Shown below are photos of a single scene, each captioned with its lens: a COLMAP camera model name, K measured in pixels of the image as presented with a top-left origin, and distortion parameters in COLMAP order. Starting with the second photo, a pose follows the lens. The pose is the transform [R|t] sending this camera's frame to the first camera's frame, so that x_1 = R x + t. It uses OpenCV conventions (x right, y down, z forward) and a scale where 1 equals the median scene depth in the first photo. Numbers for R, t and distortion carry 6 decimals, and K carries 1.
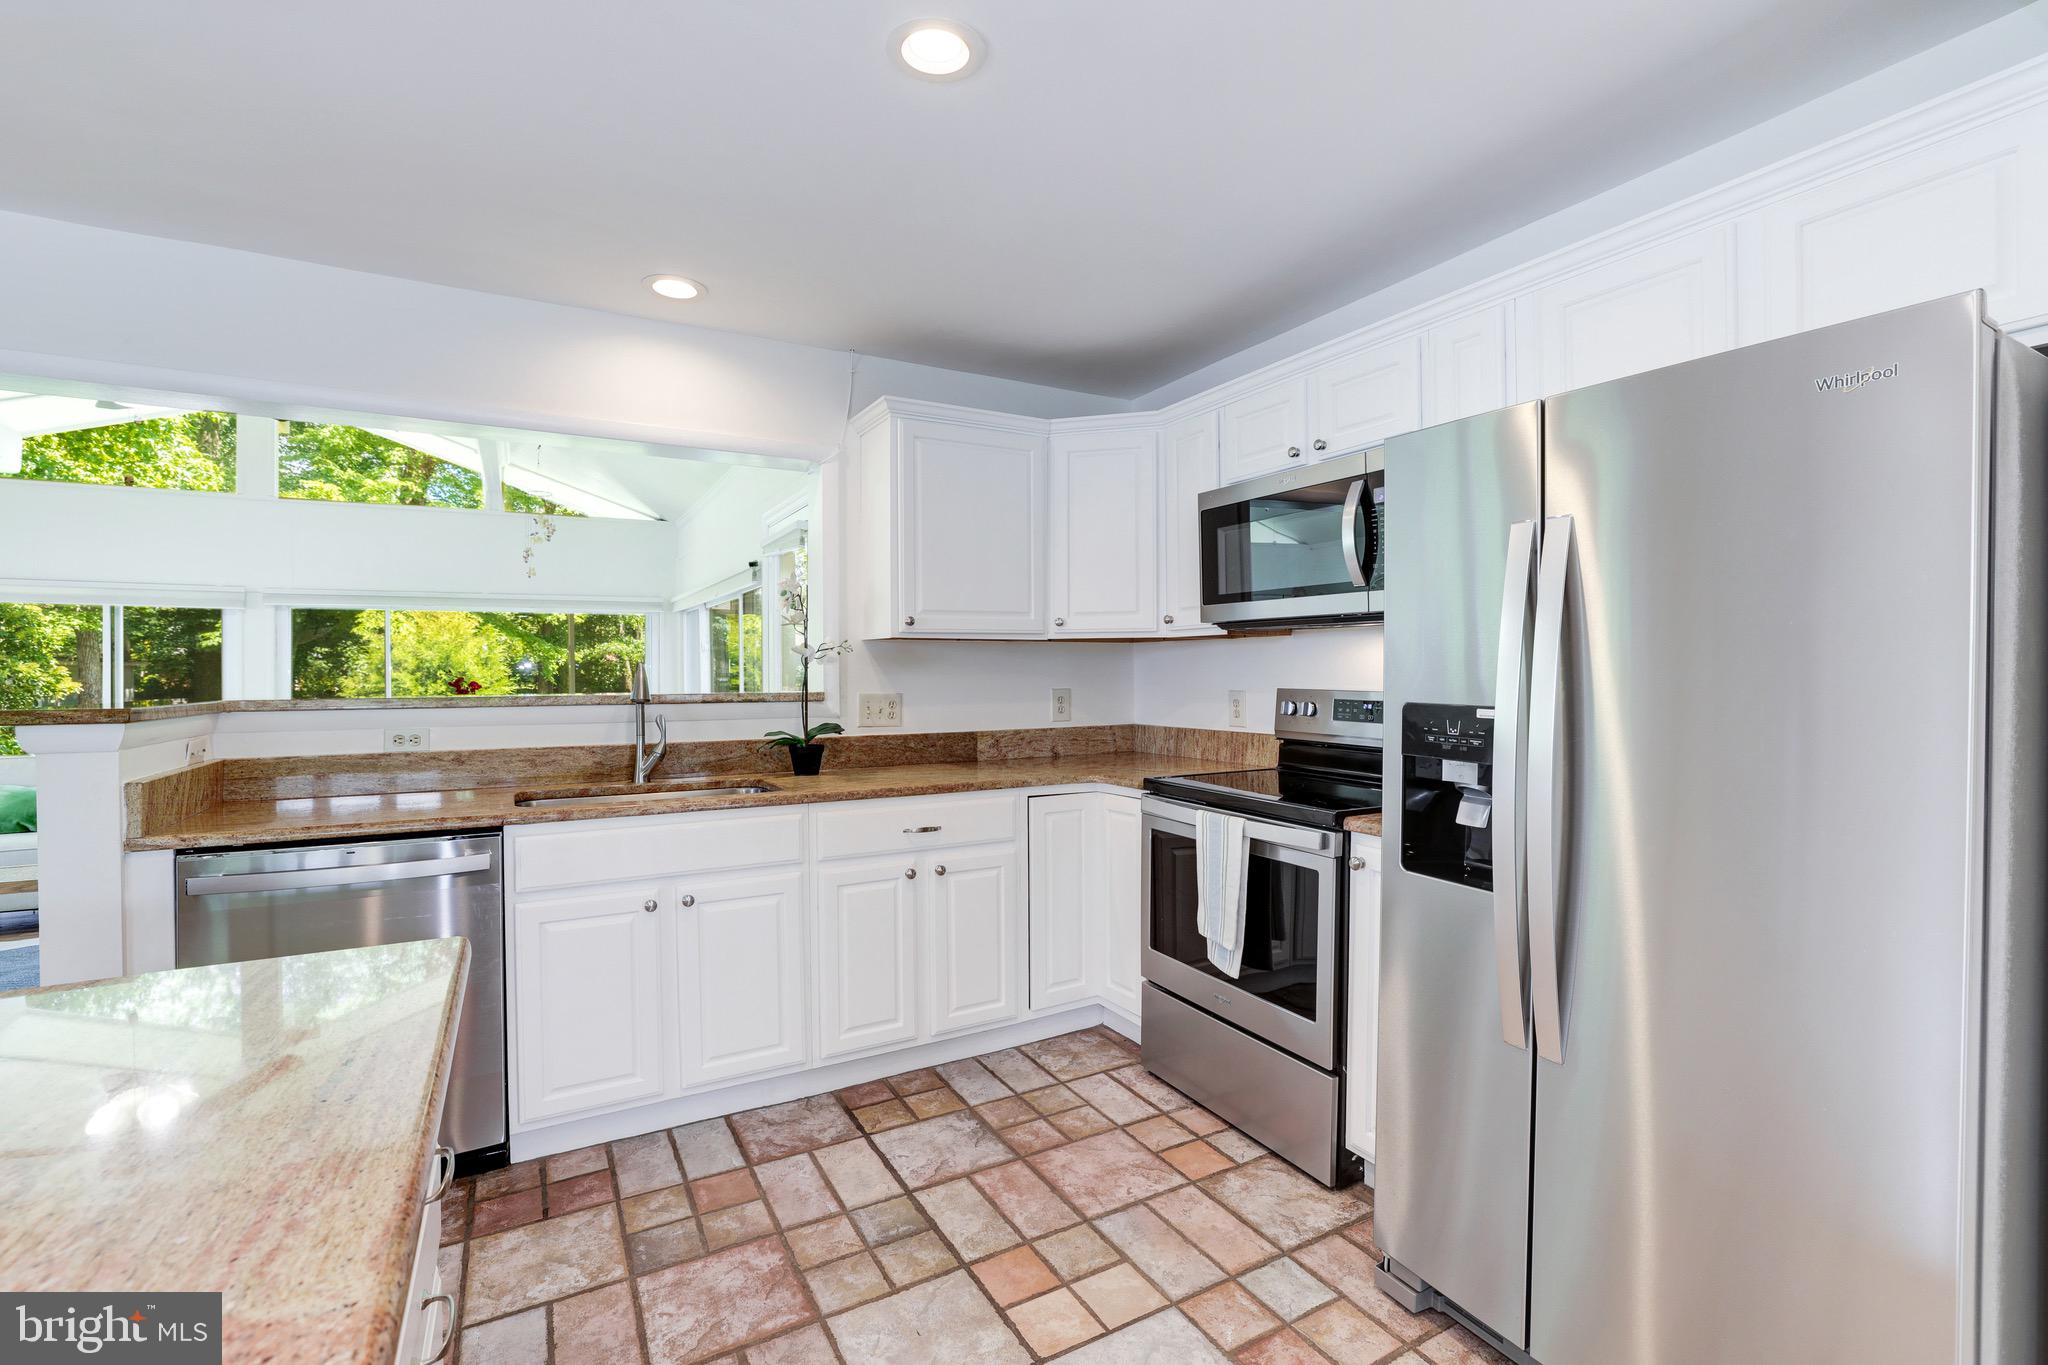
lens RADIAL K [[894.6, 0, 1028.6], [0, 894.6, 675.4], [0, 0, 1]] dist [-0.045105, 0.016171]
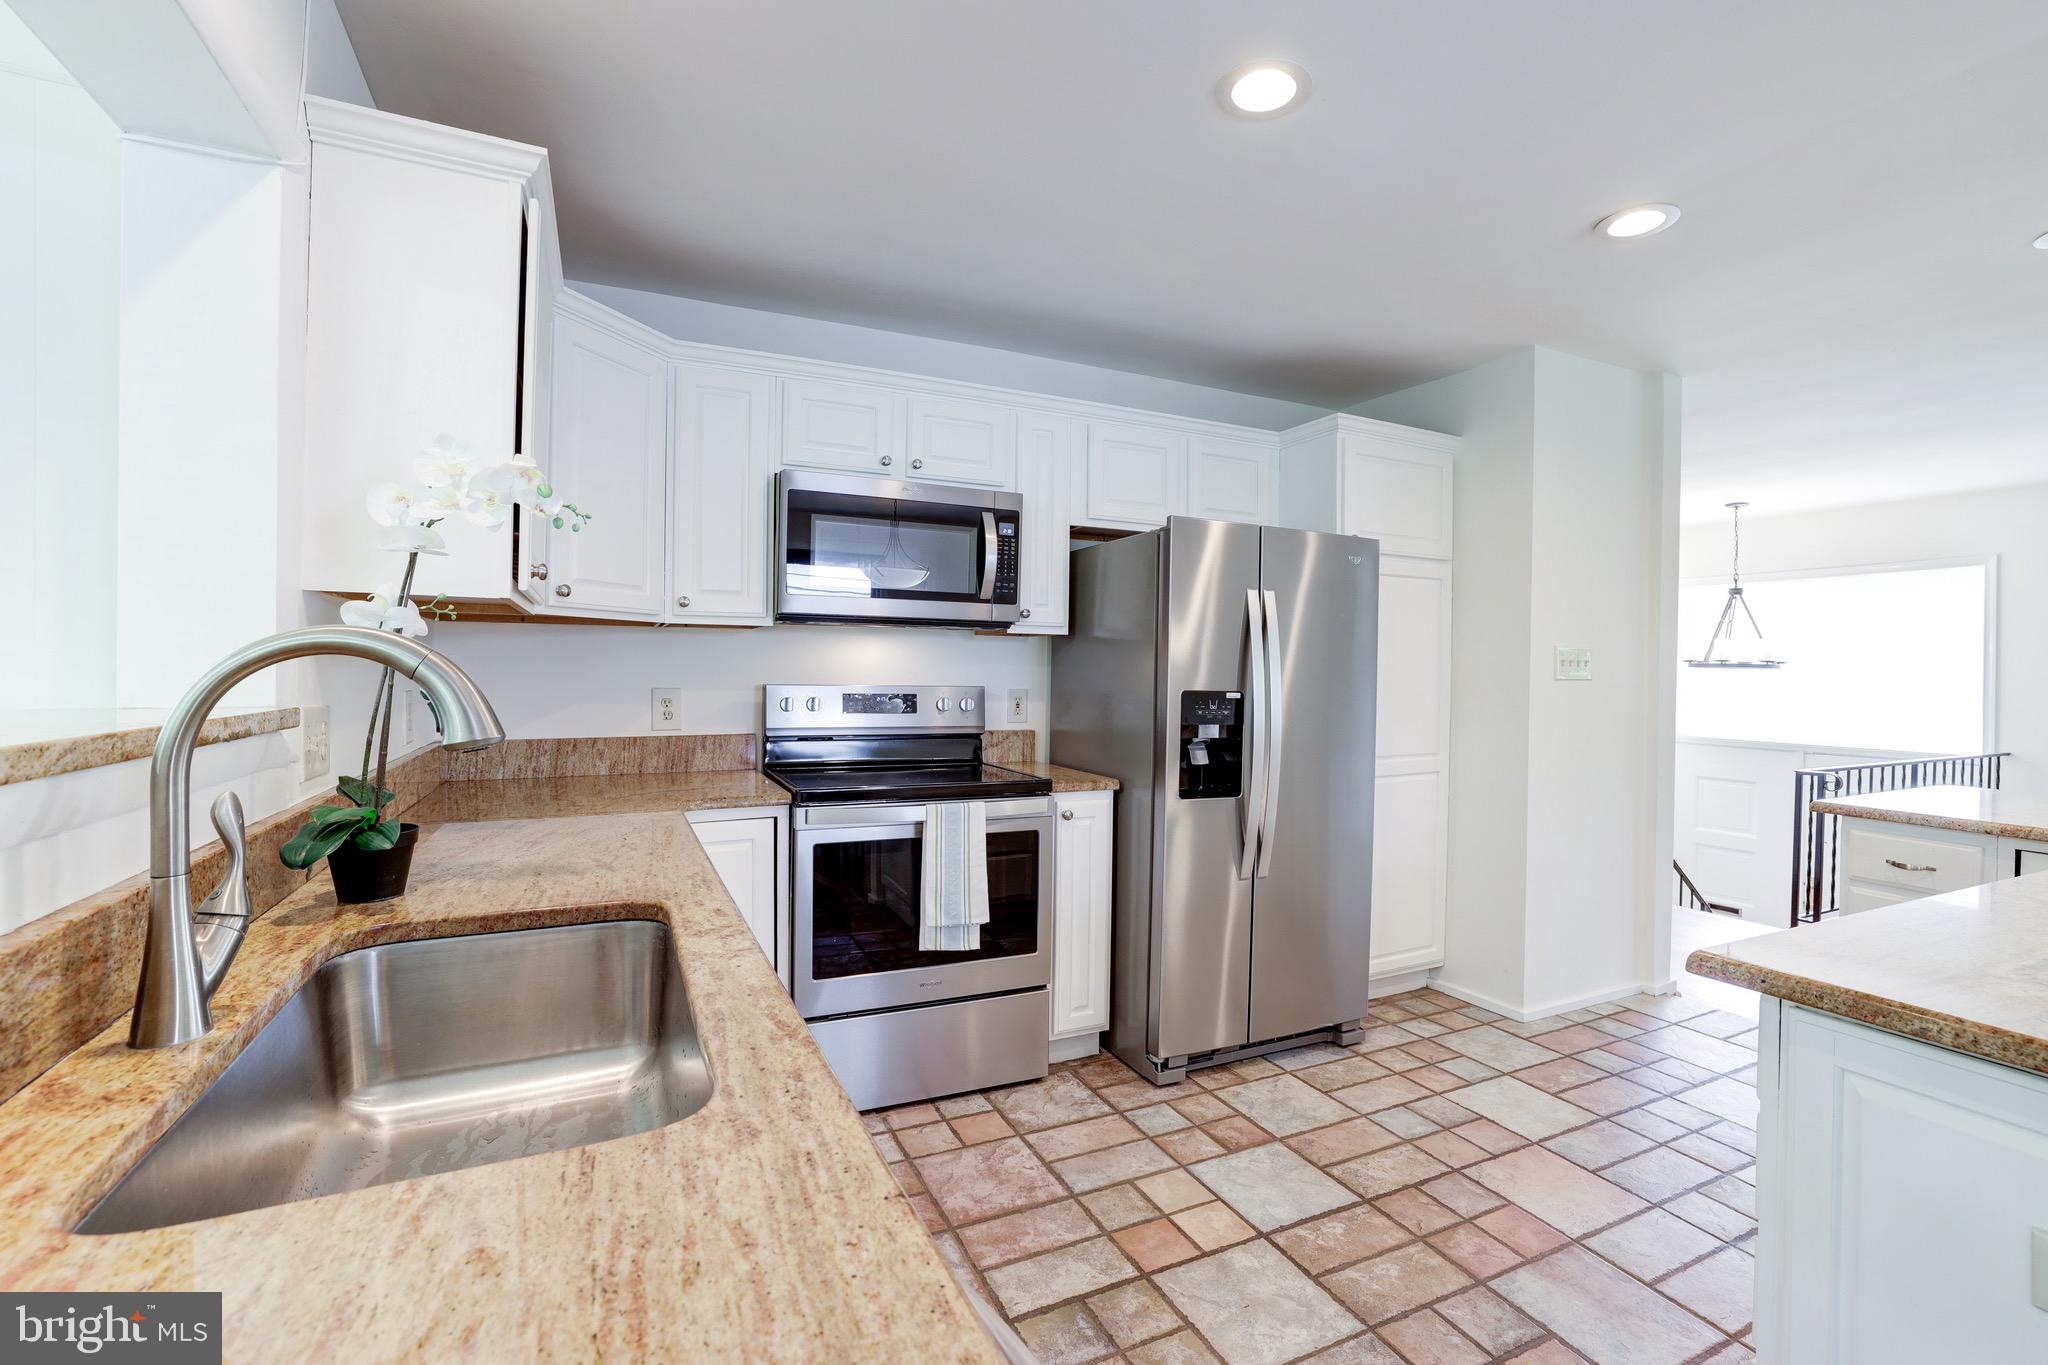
lens RADIAL K [[894.6, 0, 1023.6], [0, 894.6, 673.4], [0, 0, 1]] dist [-0.045105, 0.016171]
pose [[0.077530, -0.001120, 0.996989, -0.705730], [-0.005374, 0.999984, 0.001542, -0.000014], [-0.996976, -0.005477, 0.077523, 0.709029]]
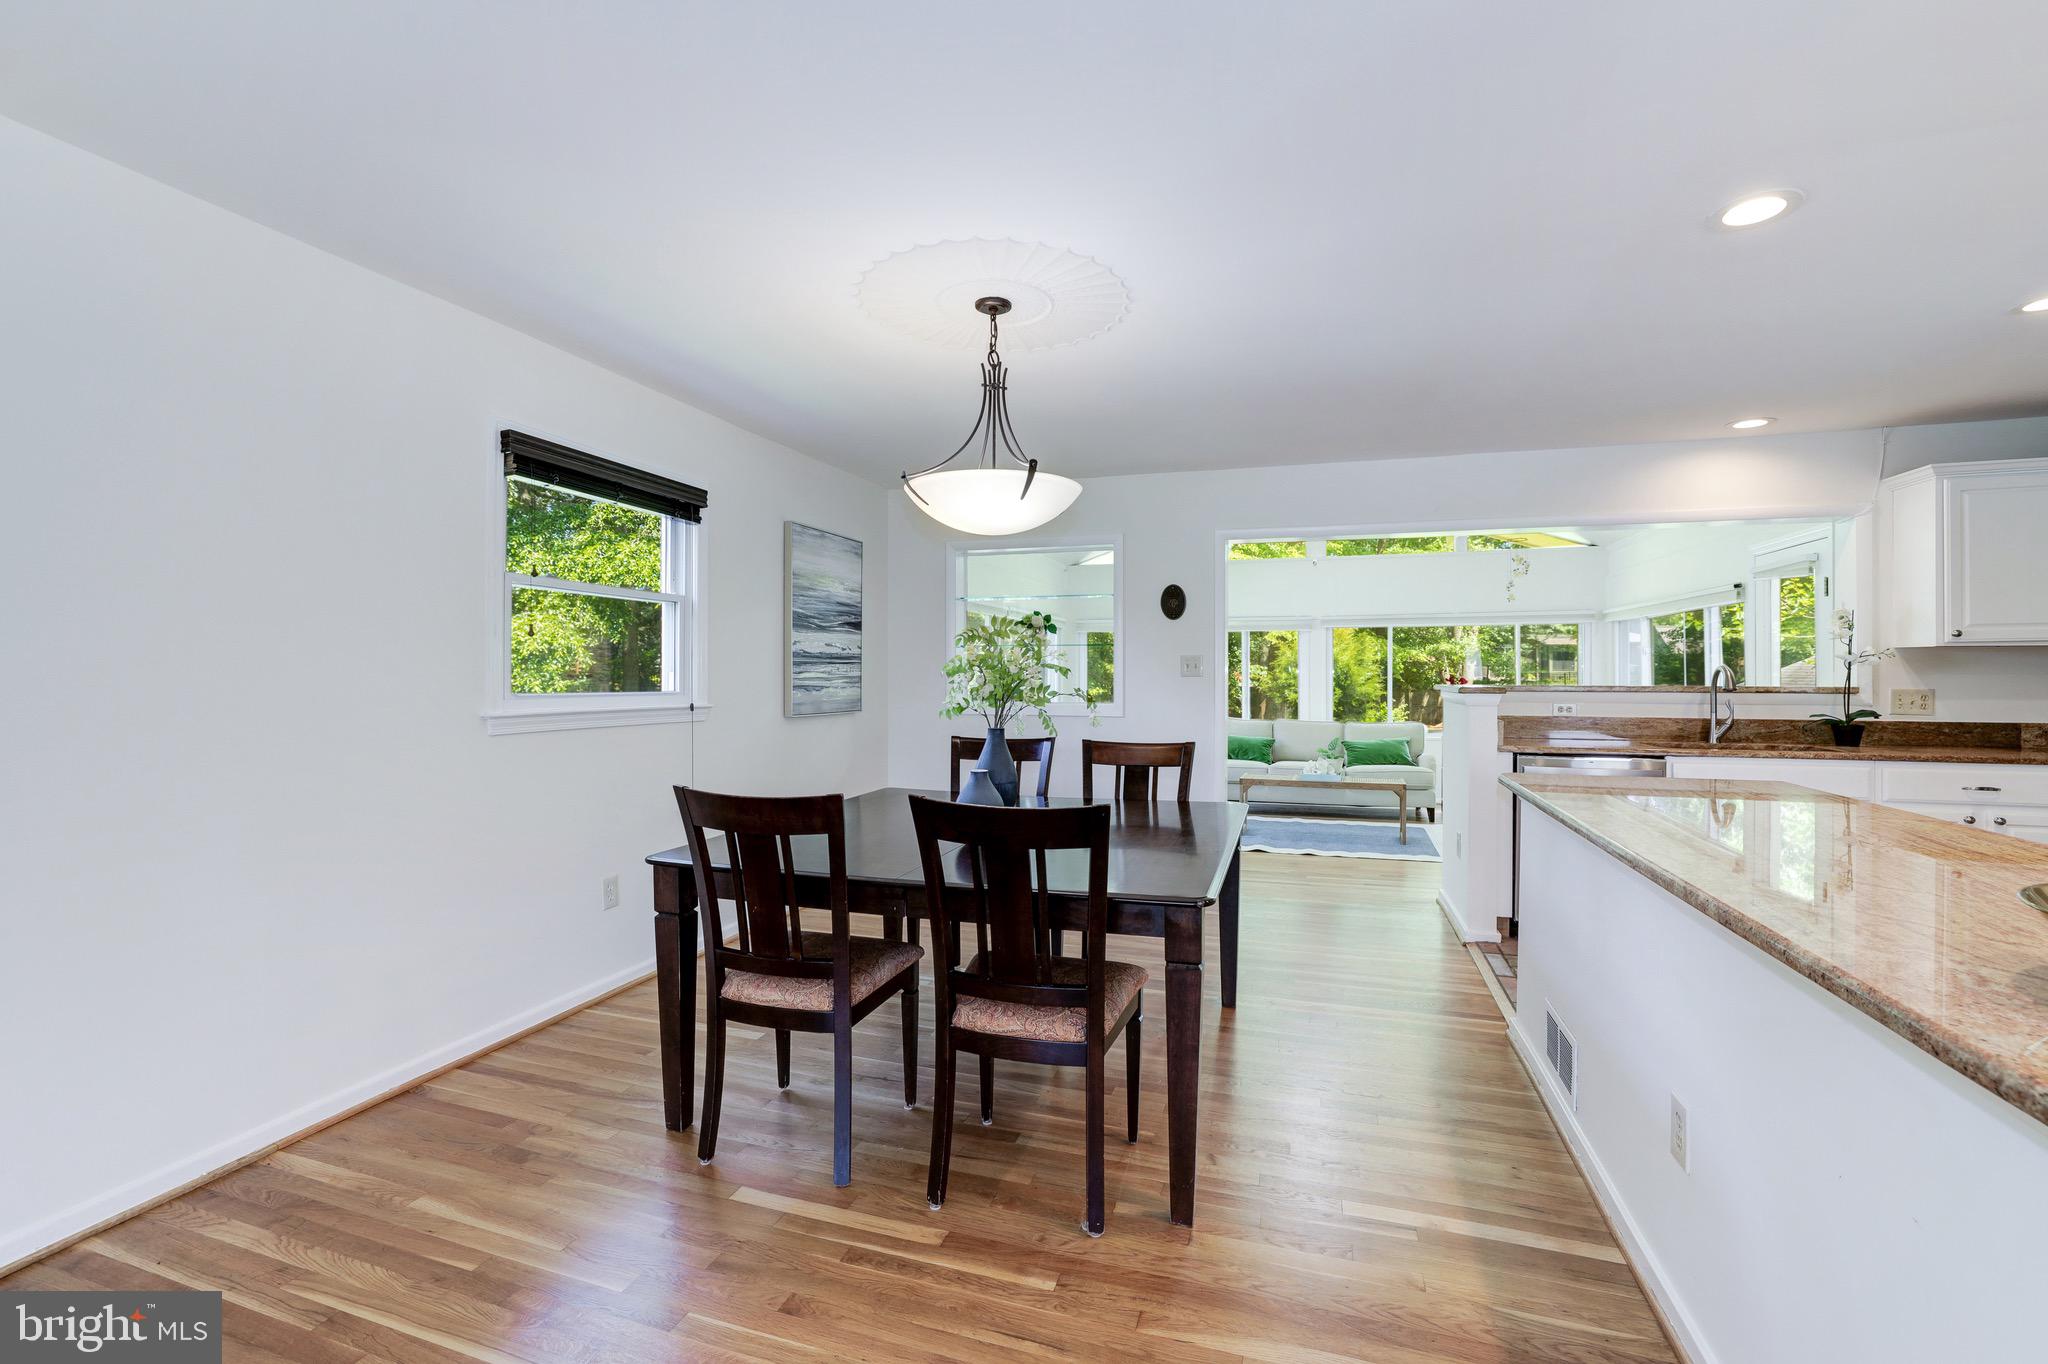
lens RADIAL K [[894.6, 0, 1019.2], [0, 894.6, 674.9], [0, 0, 1]] dist [-0.045105, 0.016171]
pose [[0.668618, 0.005497, -0.743586, -0.114145], [-0.004575, 0.999984, 0.003279, 0.001967], [0.743592, 0.001209, 0.668632, -0.930700]]
